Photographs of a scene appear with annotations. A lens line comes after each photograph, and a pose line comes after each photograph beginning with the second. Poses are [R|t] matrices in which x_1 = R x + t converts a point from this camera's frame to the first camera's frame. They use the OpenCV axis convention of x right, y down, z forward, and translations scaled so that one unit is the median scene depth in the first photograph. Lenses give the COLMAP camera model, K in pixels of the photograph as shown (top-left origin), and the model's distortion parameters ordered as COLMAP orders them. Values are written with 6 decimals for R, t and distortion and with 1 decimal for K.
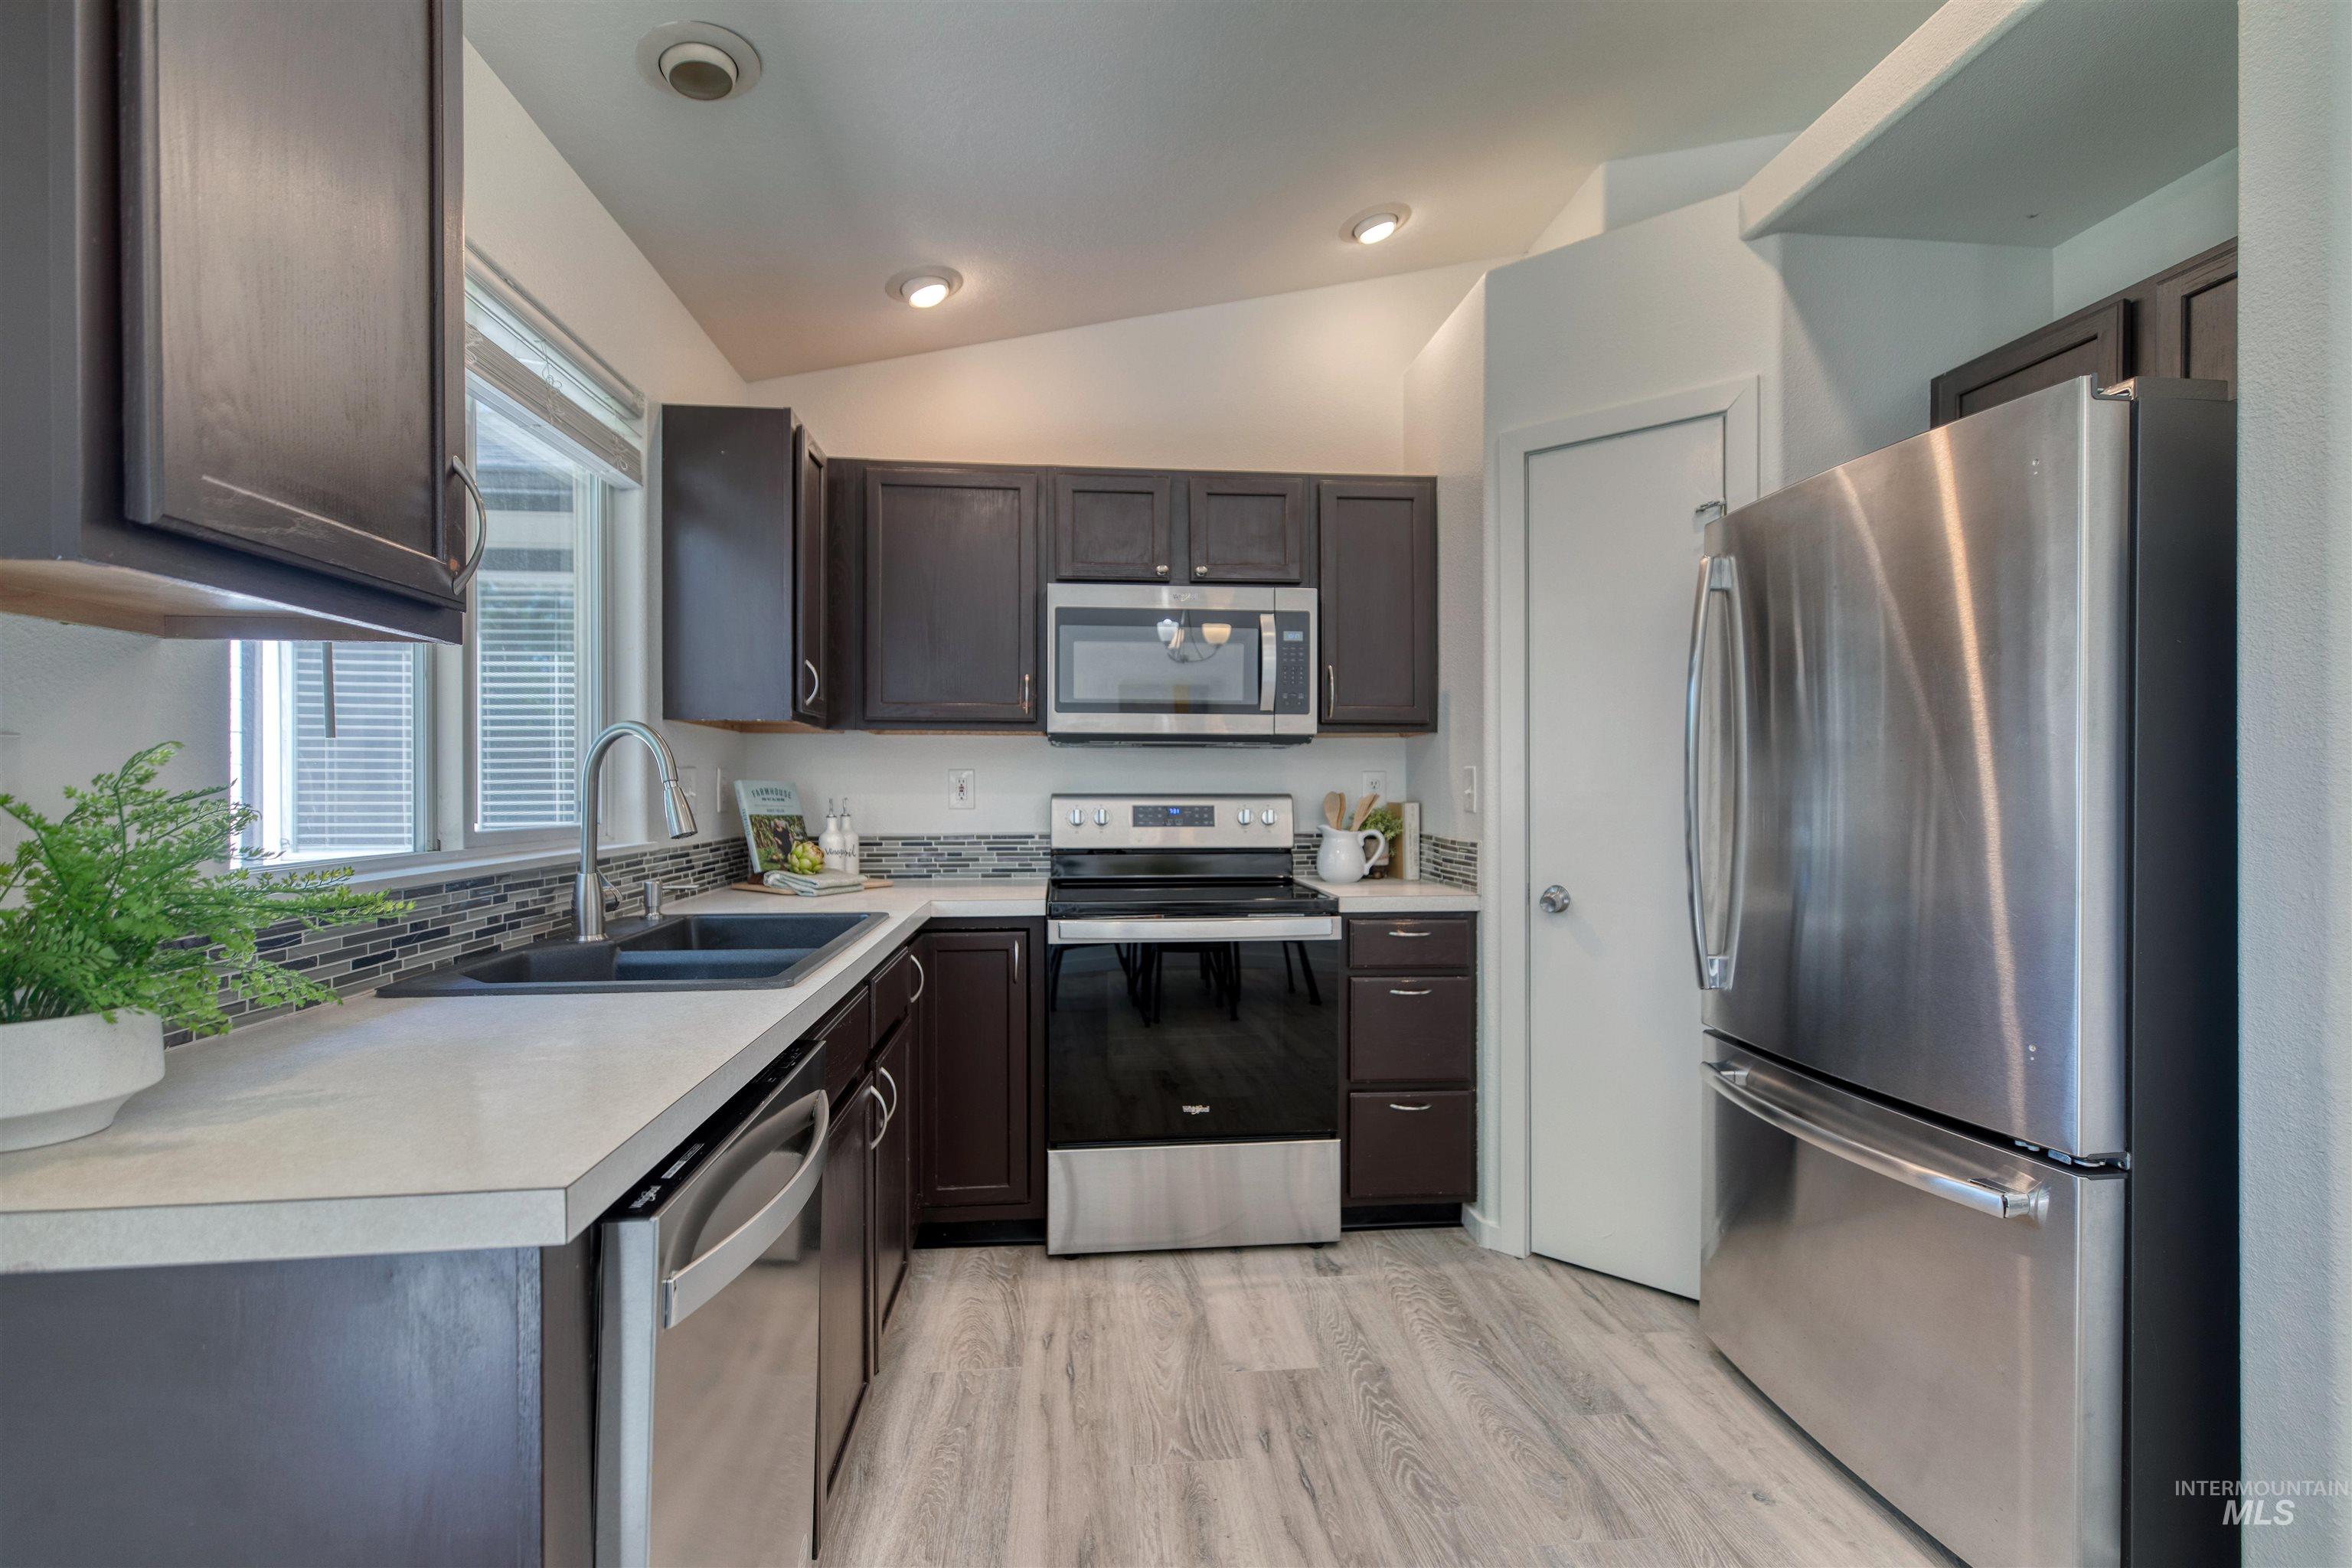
lens RADIAL K [[1053.9, 0, 1149.5], [0, 1053.9, 781.3], [0, 0, 1]] dist [0.006376, 0.000093]
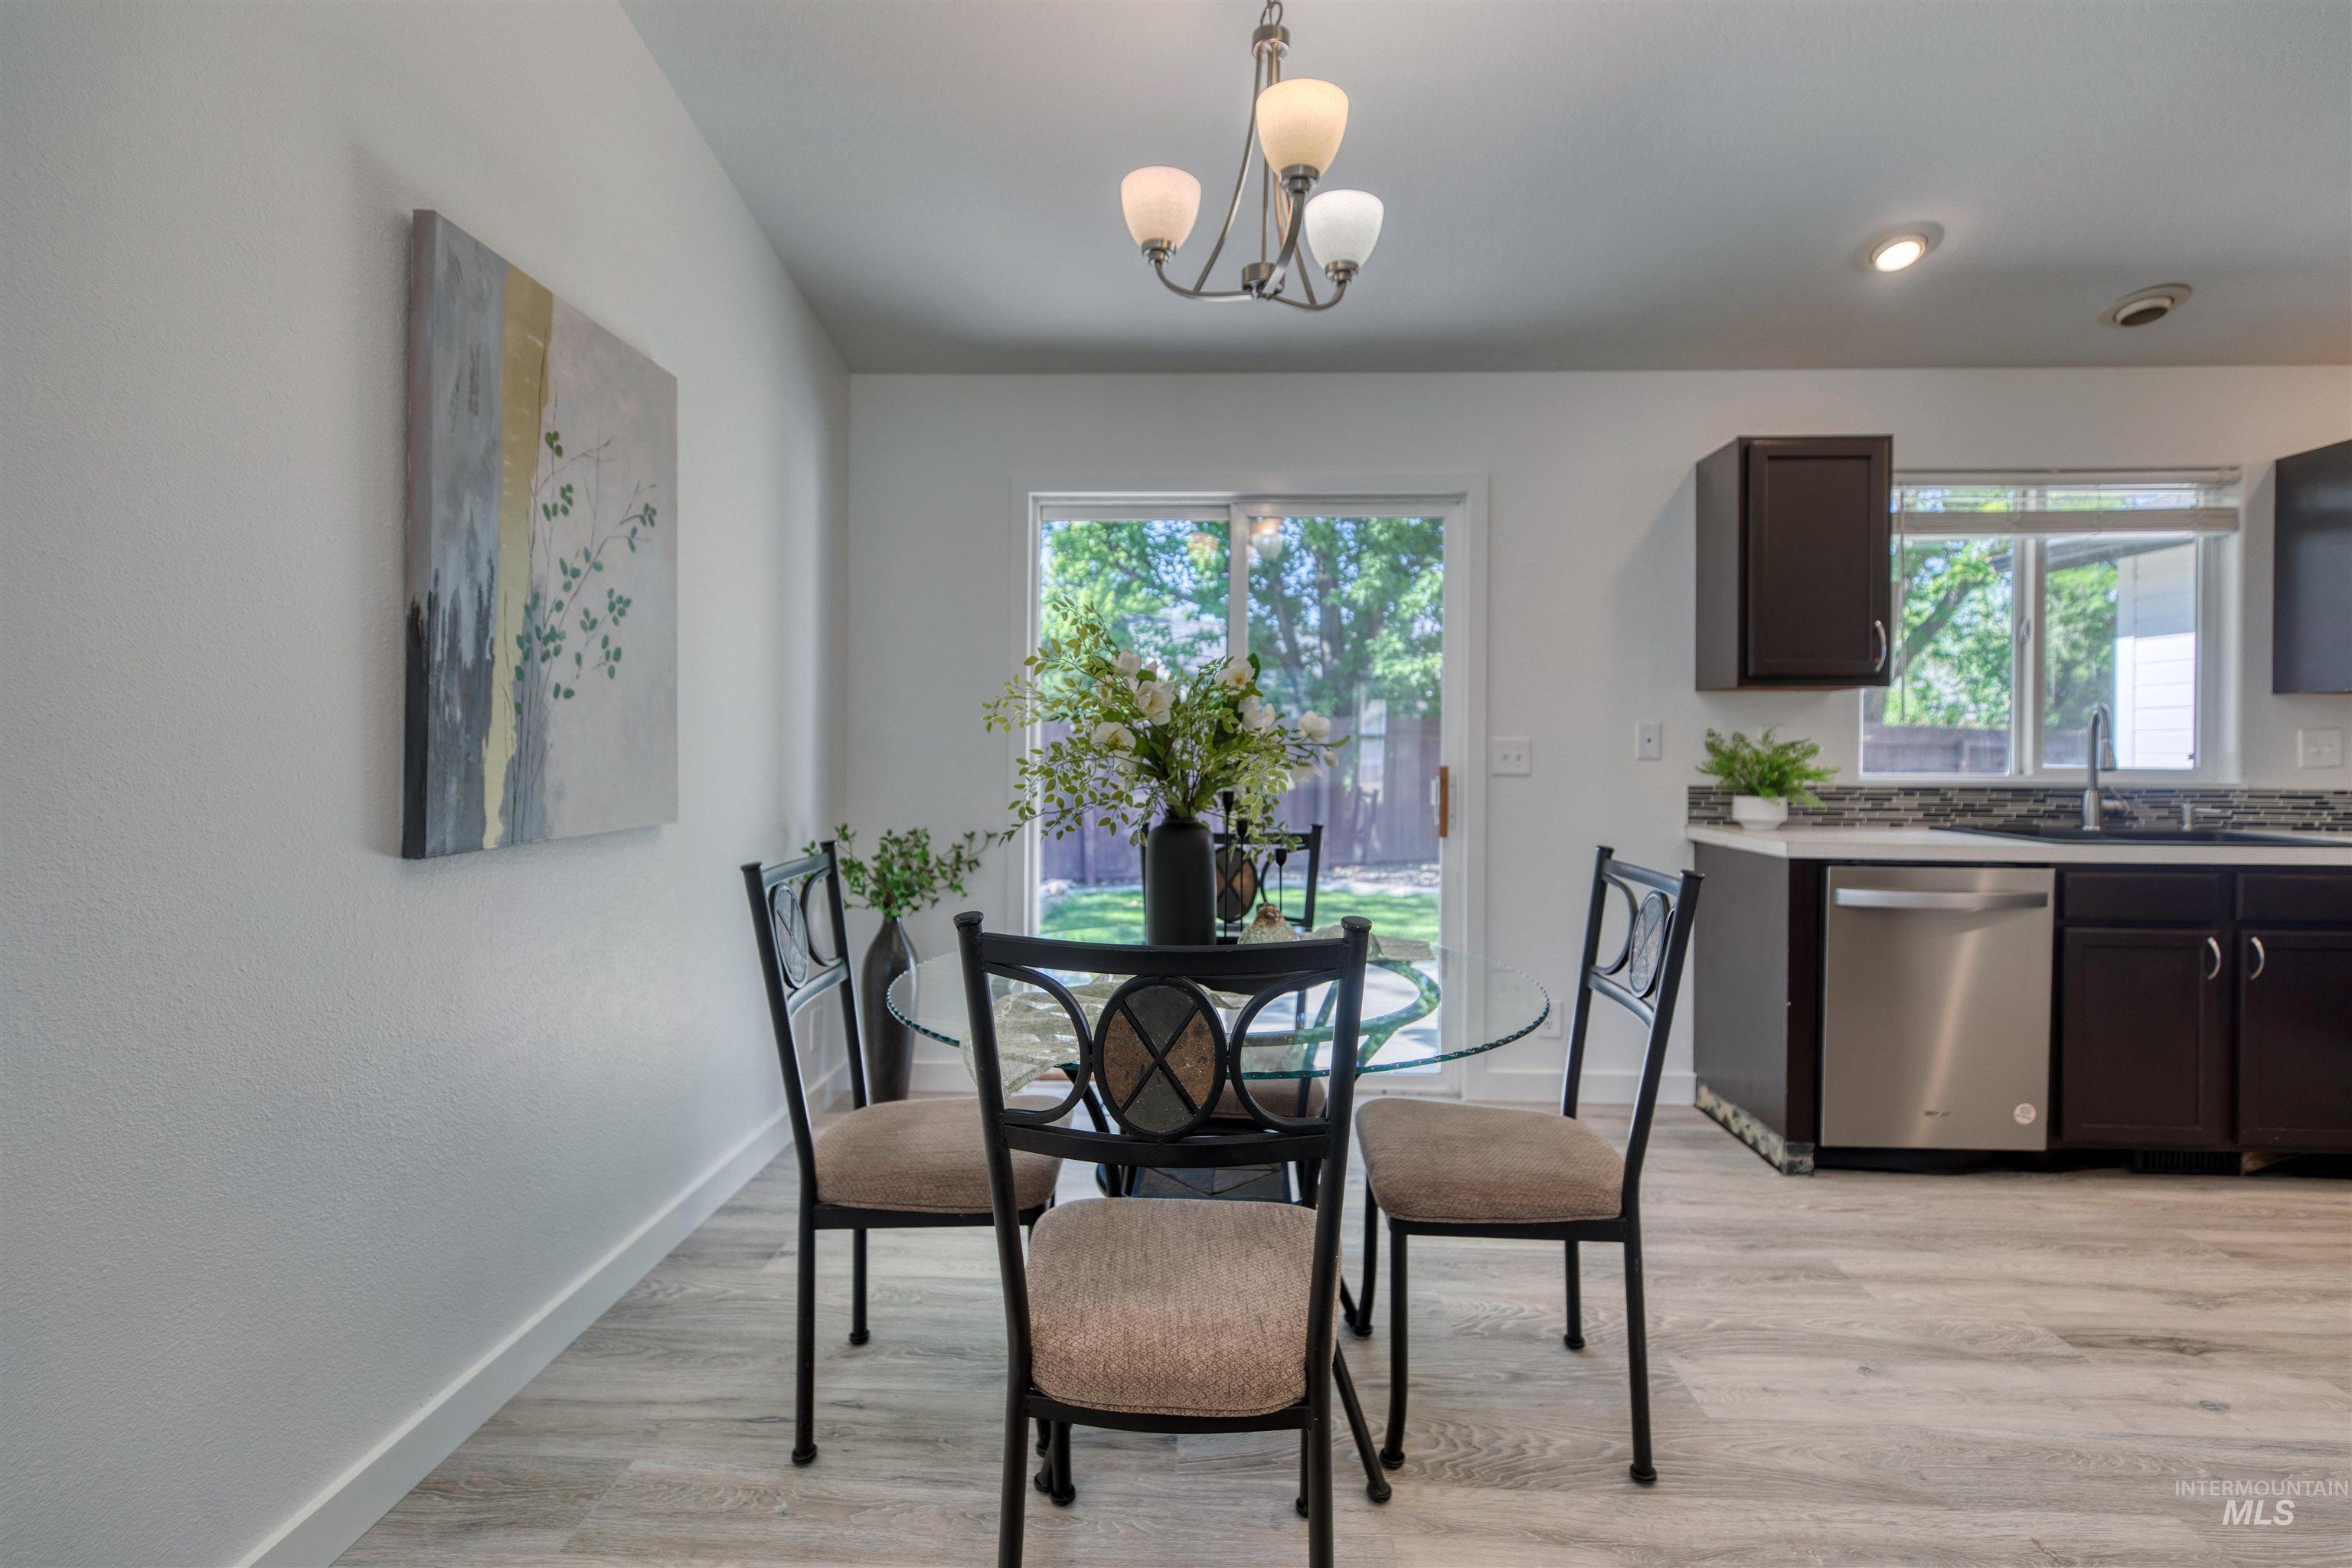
lens RADIAL K [[1053.9, 0, 1182.2], [0, 1053.9, 754.2], [0, 0, 1]] dist [0.006376, 0.000093]
pose [[-0.139604, 0.009222, -0.990164, 1.024479], [-0.005959, 0.999931, 0.010153, 0.011887], [0.990189, 0.007318, -0.139540, -0.180883]]
